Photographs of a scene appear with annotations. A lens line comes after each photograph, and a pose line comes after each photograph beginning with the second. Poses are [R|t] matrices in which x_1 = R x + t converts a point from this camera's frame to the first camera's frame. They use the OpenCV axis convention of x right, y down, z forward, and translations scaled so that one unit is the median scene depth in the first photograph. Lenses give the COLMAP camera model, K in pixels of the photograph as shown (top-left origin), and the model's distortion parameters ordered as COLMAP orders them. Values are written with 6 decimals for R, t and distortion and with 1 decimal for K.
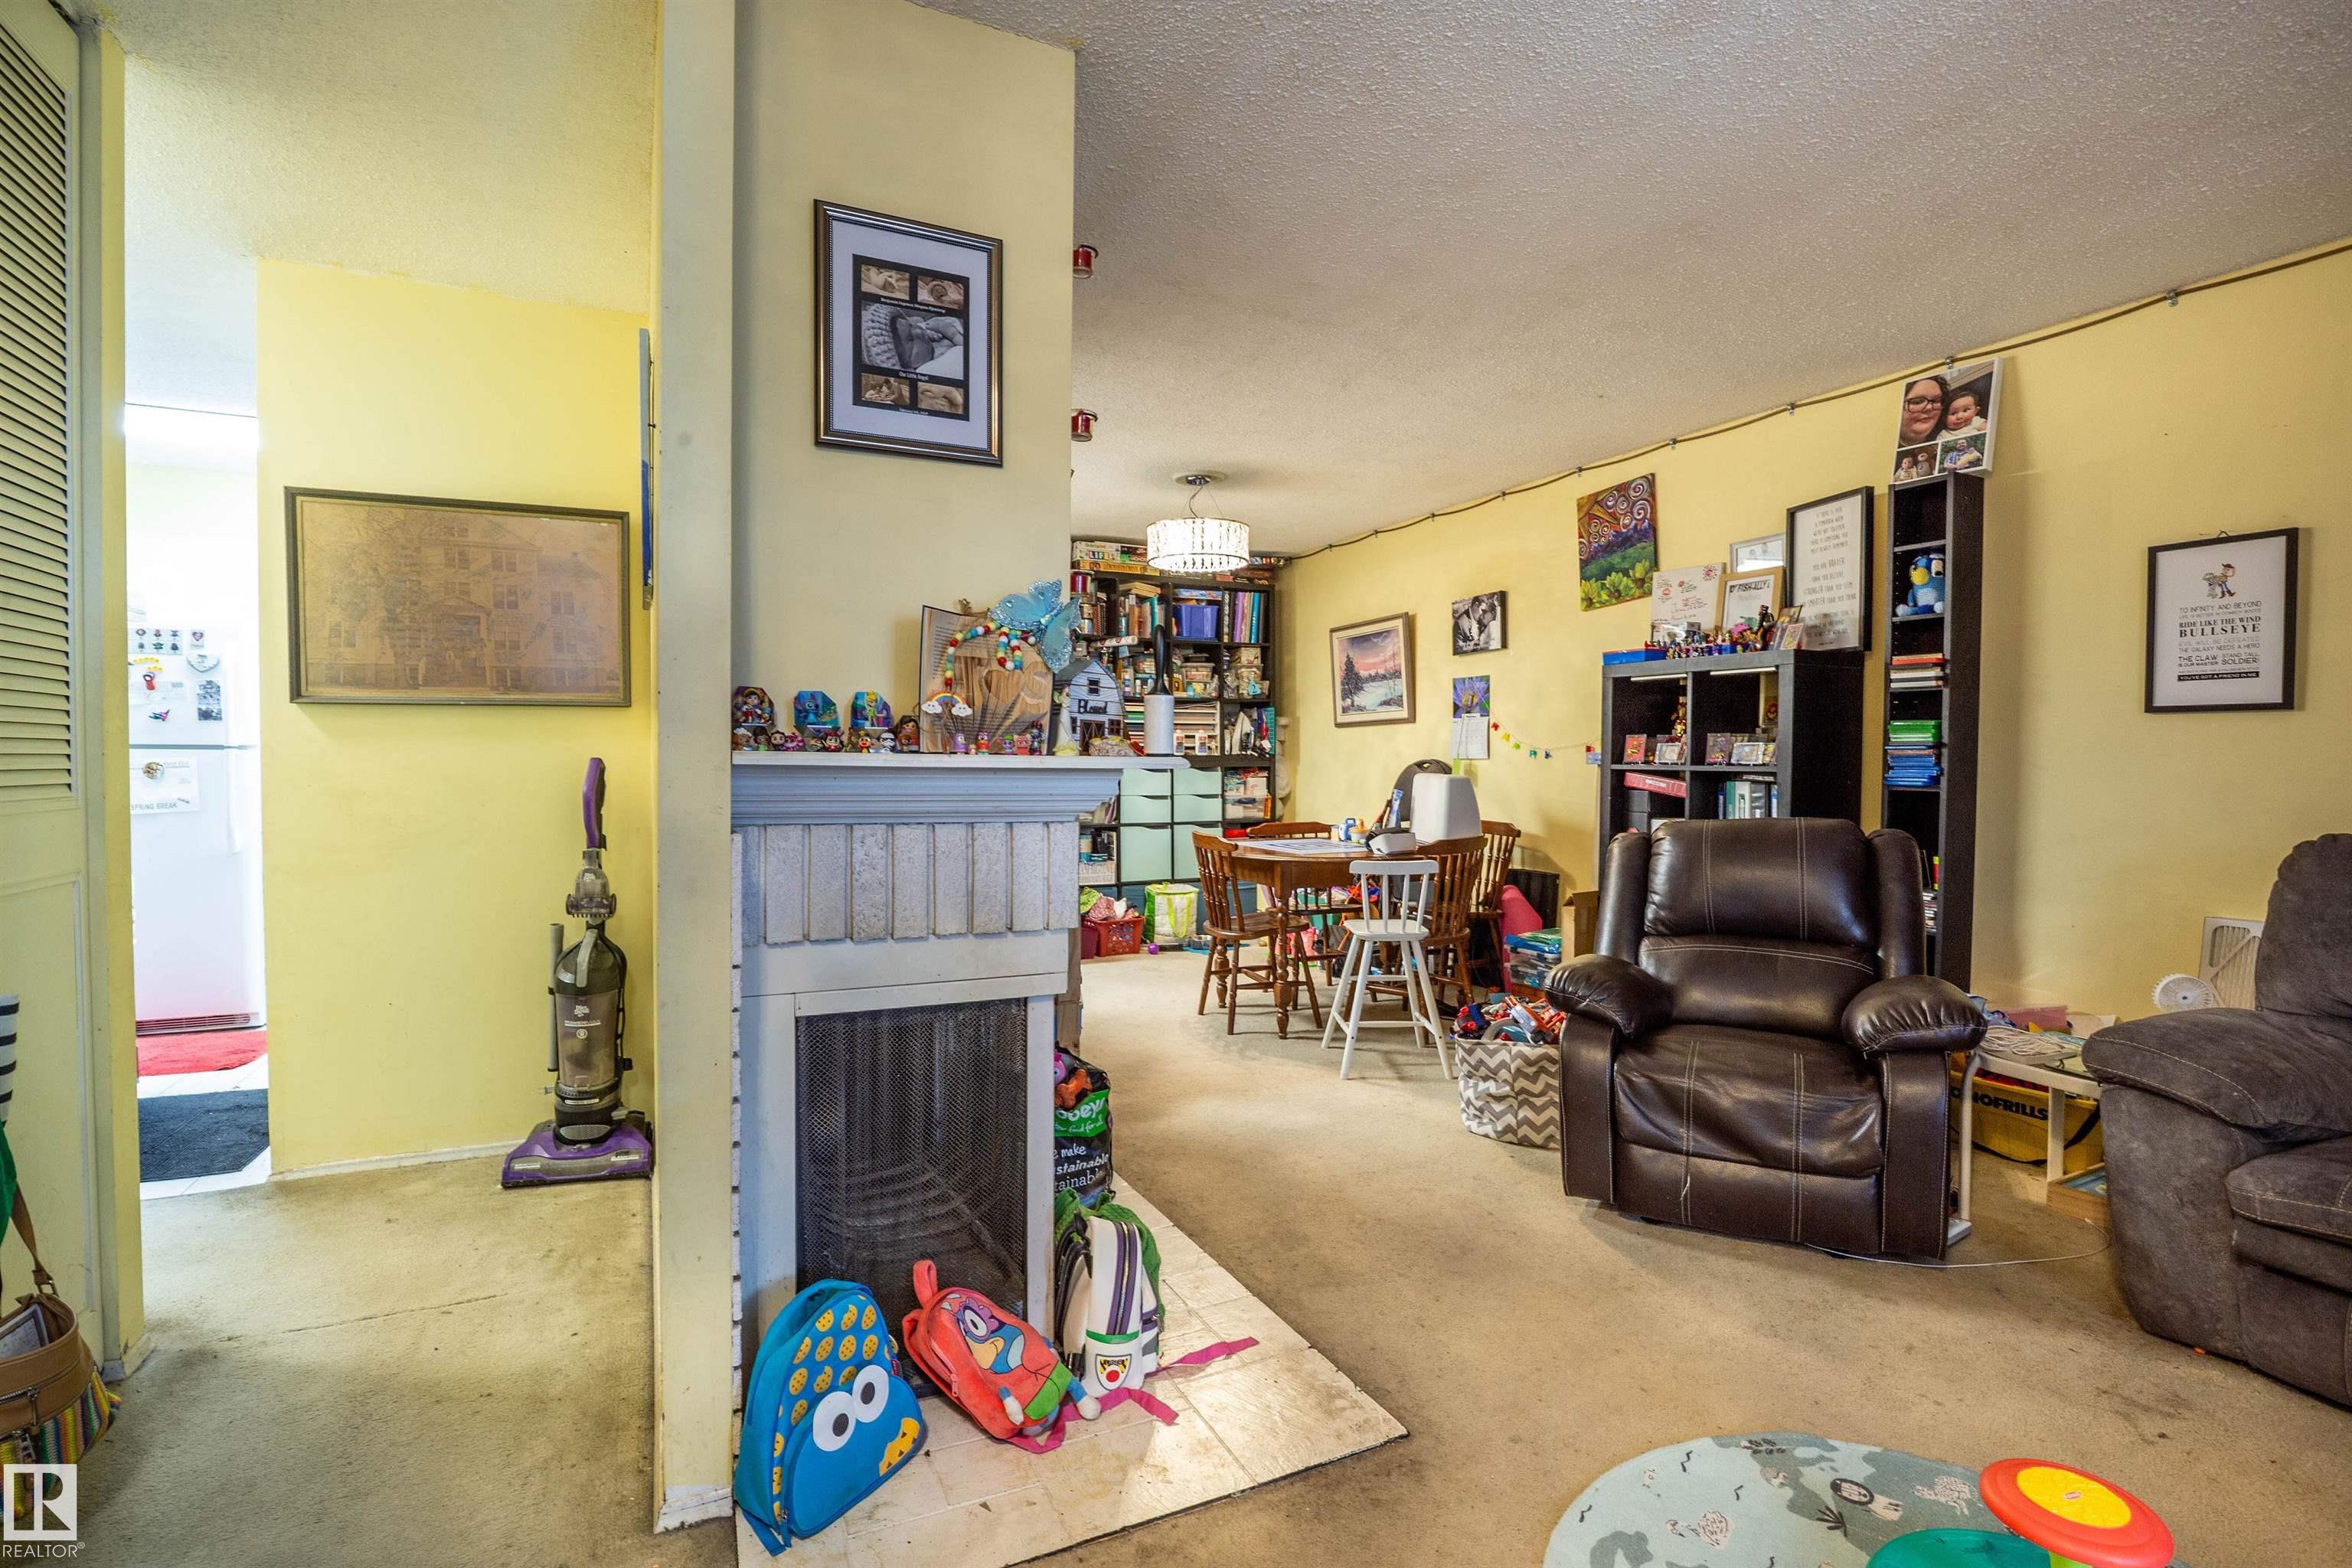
lens RADIAL K [[1070.3, 0, 1176.0], [0, 1070.3, 784.0], [0, 0, 1]] dist [-0.041565, 0.000337]
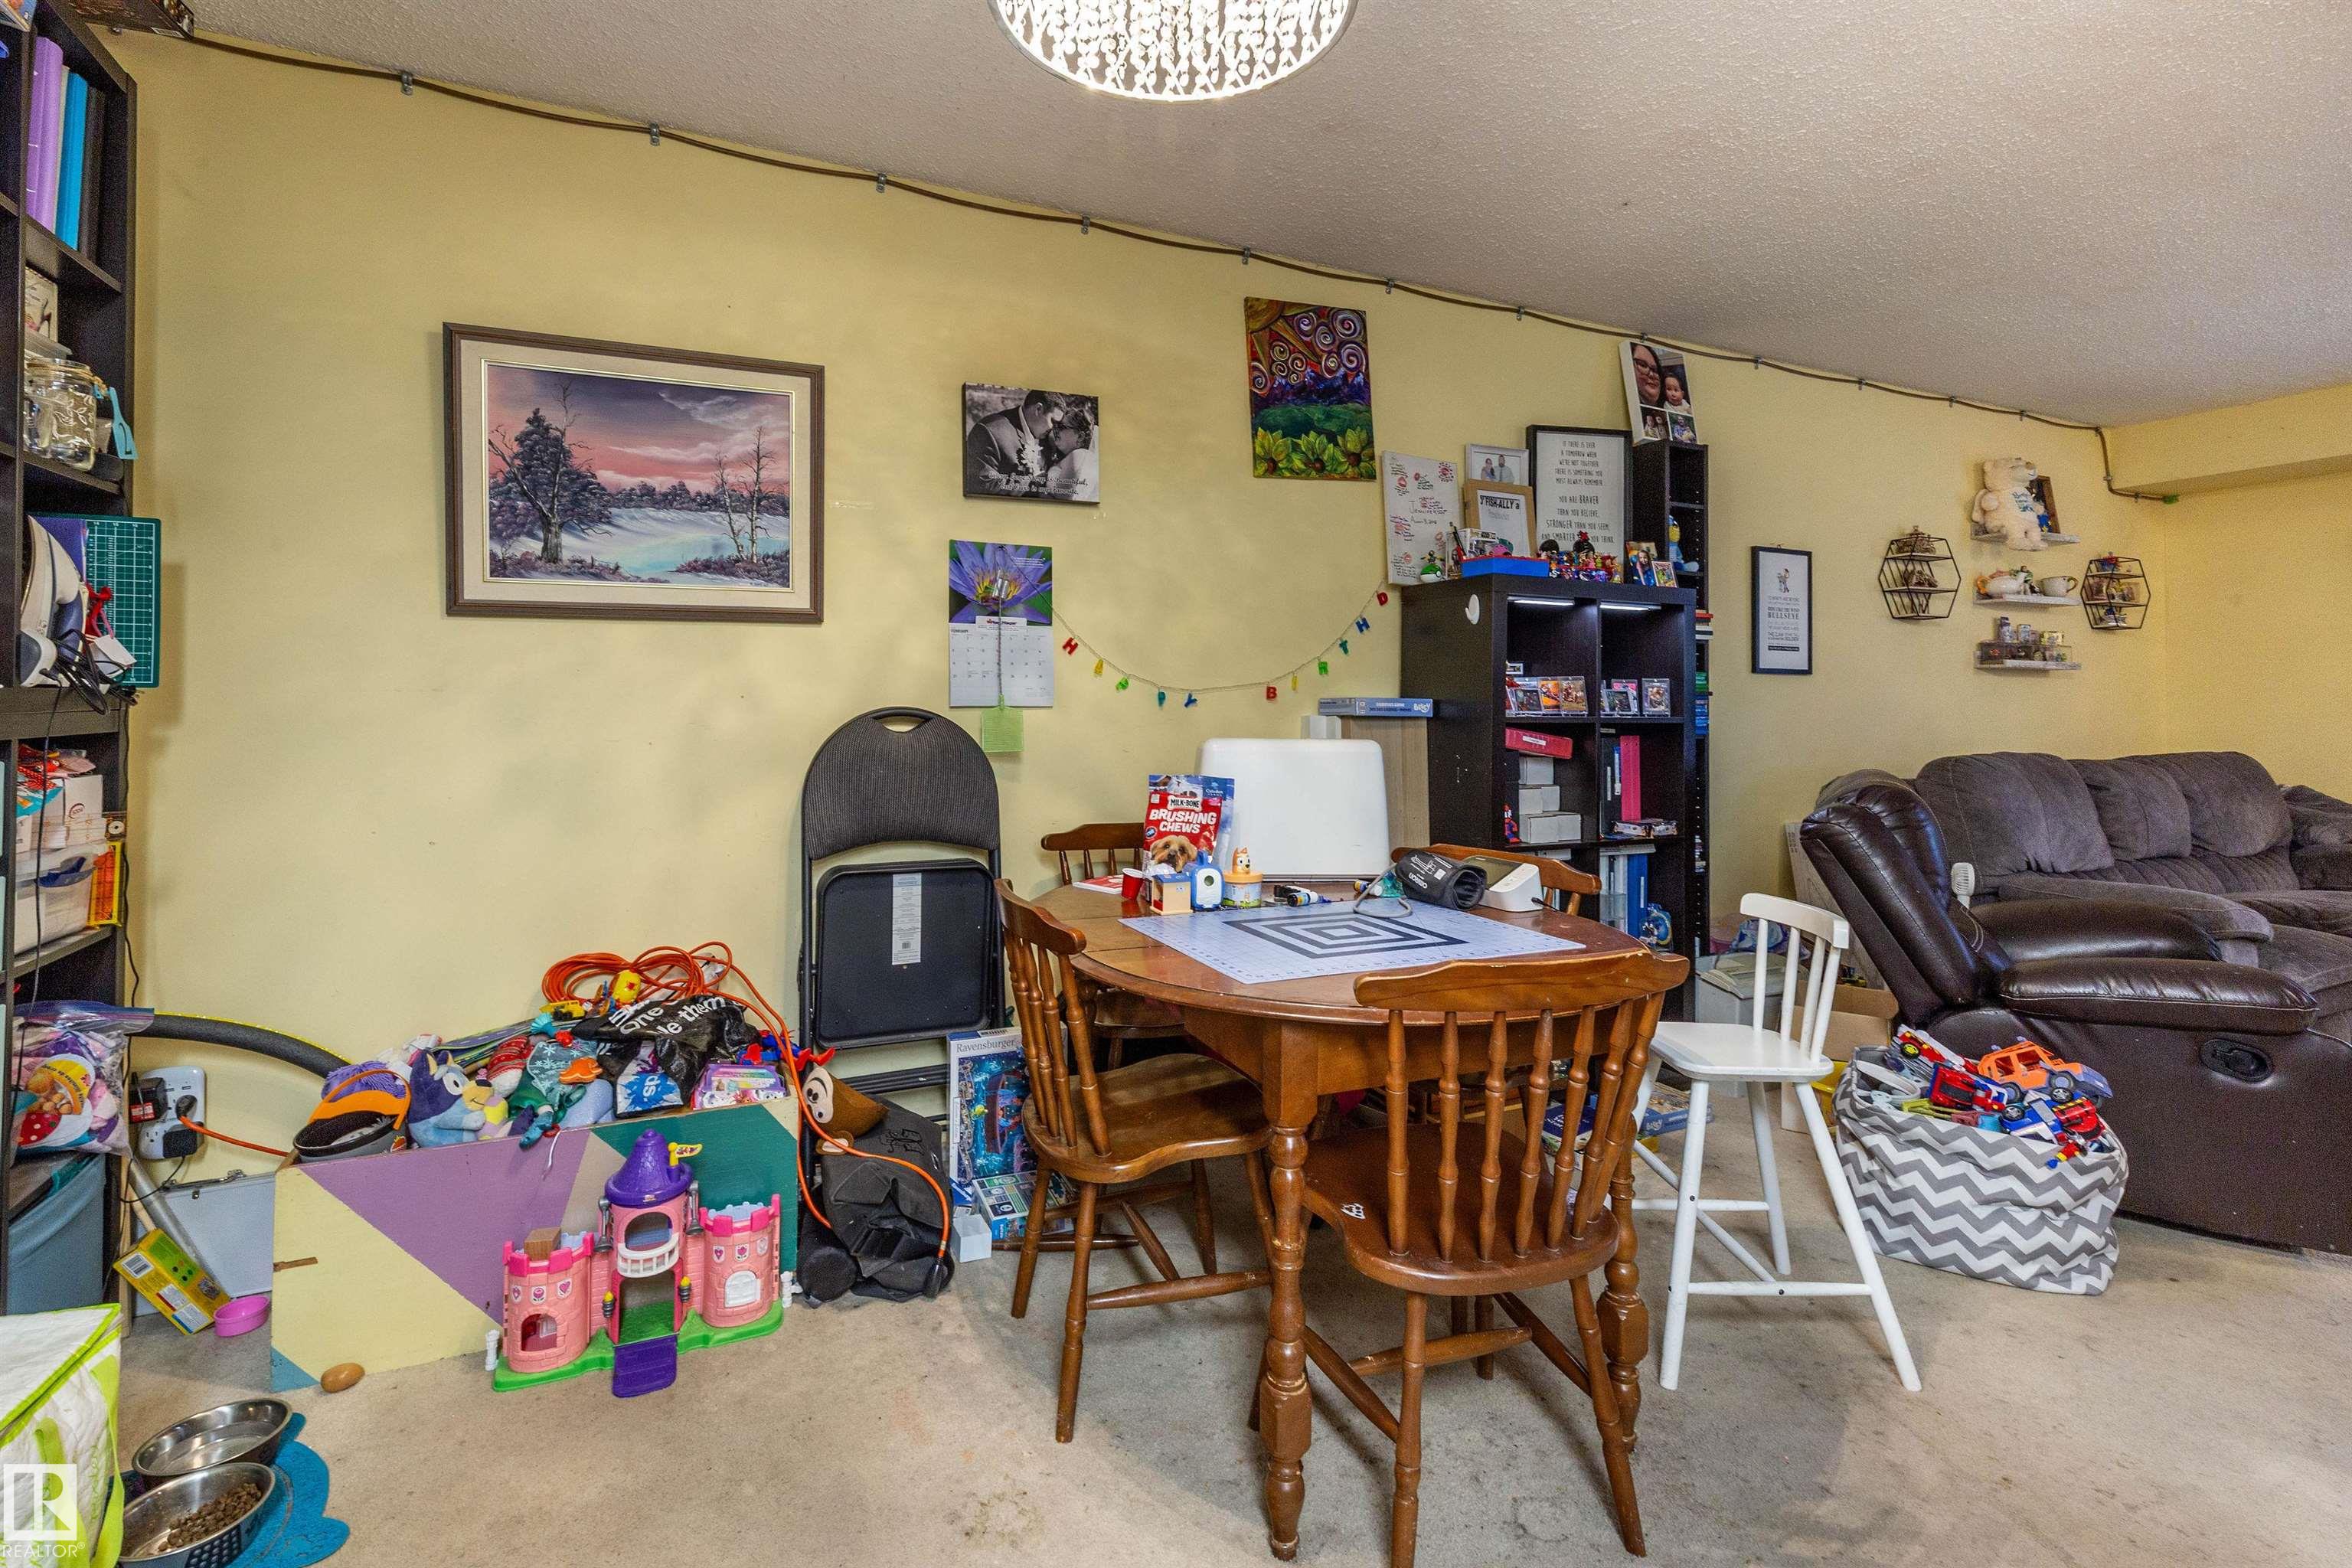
lens RADIAL K [[1062.0, 0, 1181.2], [0, 1062.0, 700.4], [0, 0, 1]] dist [-0.000648, -0.000501]
pose [[0.025933, 0.005823, 0.999647, -0.277442], [0.019814, 0.999784, -0.006337, -0.026648], [-0.999467, 0.019972, 0.025812, 1.118823]]
